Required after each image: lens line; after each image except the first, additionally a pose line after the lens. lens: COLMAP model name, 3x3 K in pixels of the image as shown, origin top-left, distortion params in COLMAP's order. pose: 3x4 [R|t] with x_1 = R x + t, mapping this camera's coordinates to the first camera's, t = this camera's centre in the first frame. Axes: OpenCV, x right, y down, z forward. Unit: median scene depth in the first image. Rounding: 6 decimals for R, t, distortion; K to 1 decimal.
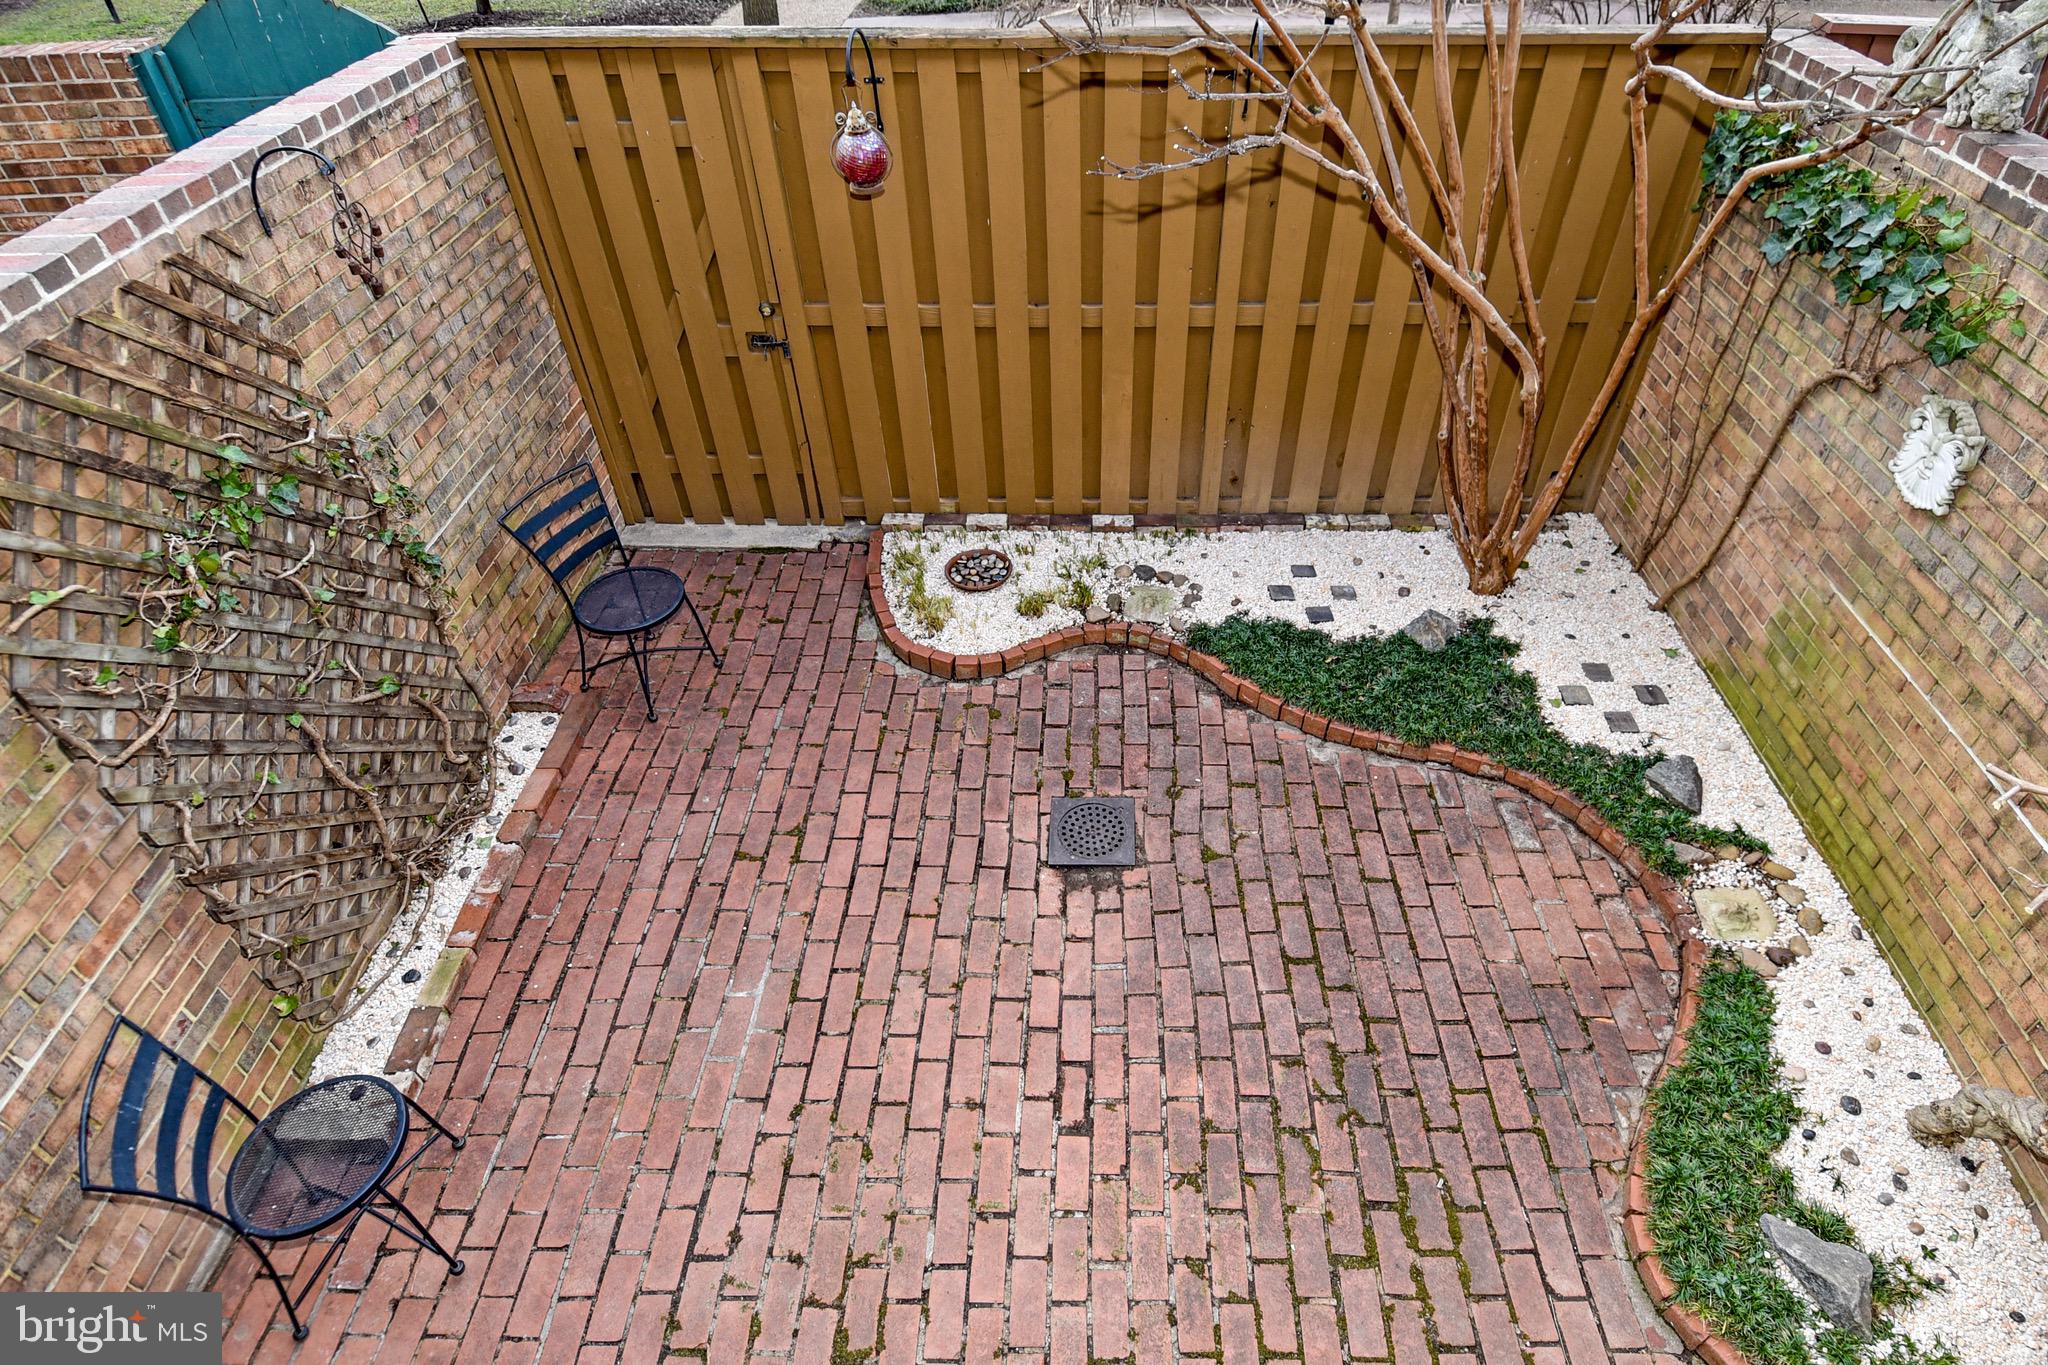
lens RADIAL K [[1050.9, 0, 1027.1], [0, 1050.9, 672.3], [0, 0, 1]] dist [0.016808, -0.001241]
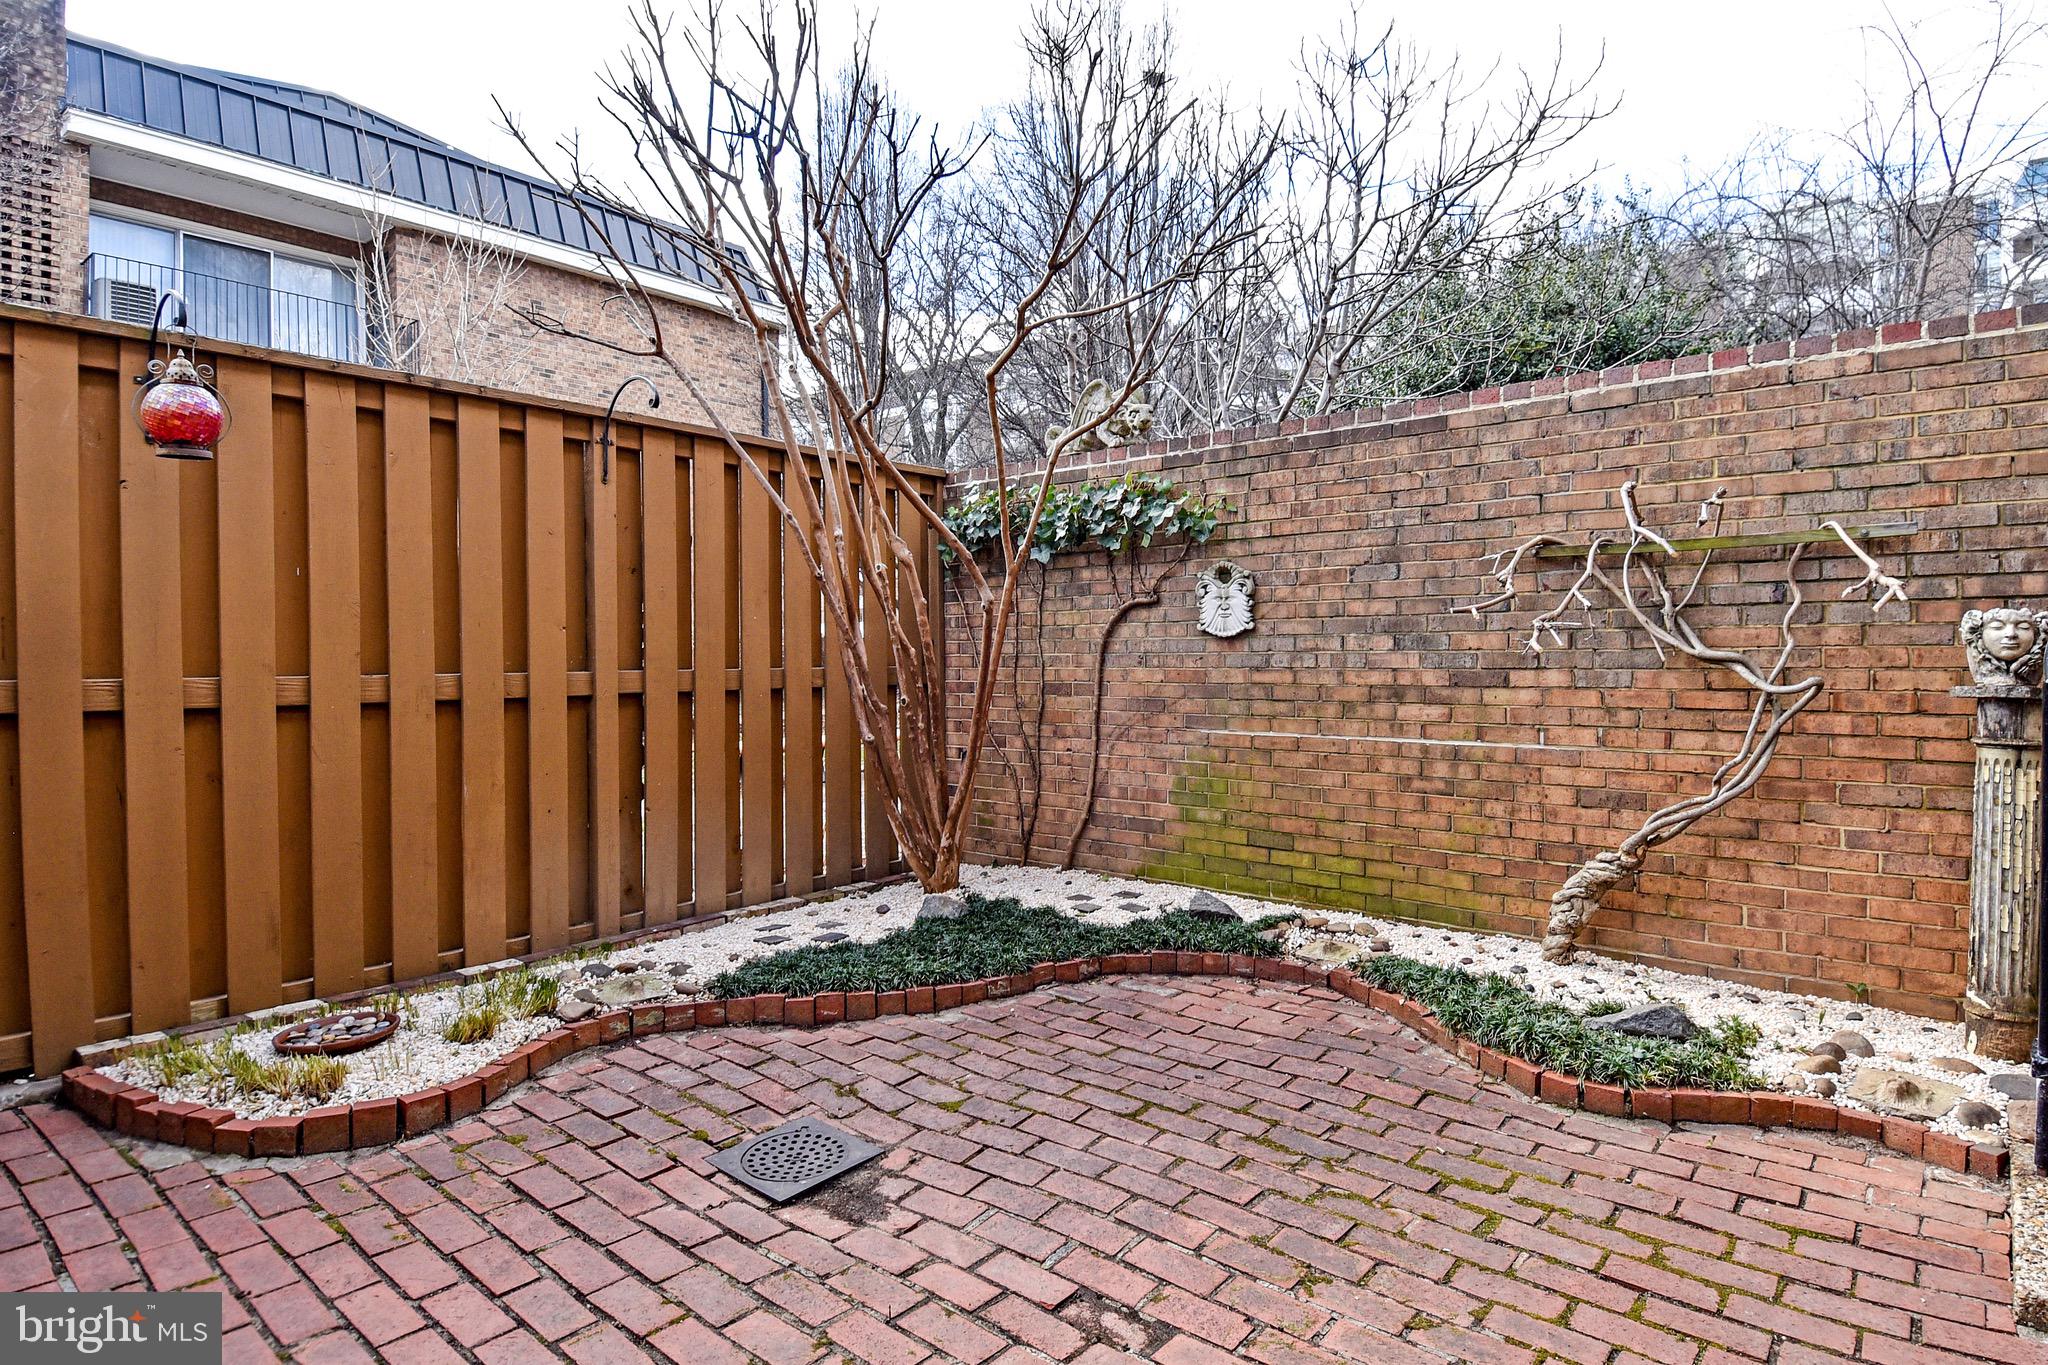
lens RADIAL K [[1141.1, 0, 1034.7], [0, 1141.1, 687.5], [0, 0, 1]] dist [0.007383, 0.000457]
pose [[0.612923, 0.011967, 0.790052, -0.458950], [0.509788, 0.757950, -0.406975, 0.323892], [-0.603690, 0.652203, 0.458465, 0.411289]]
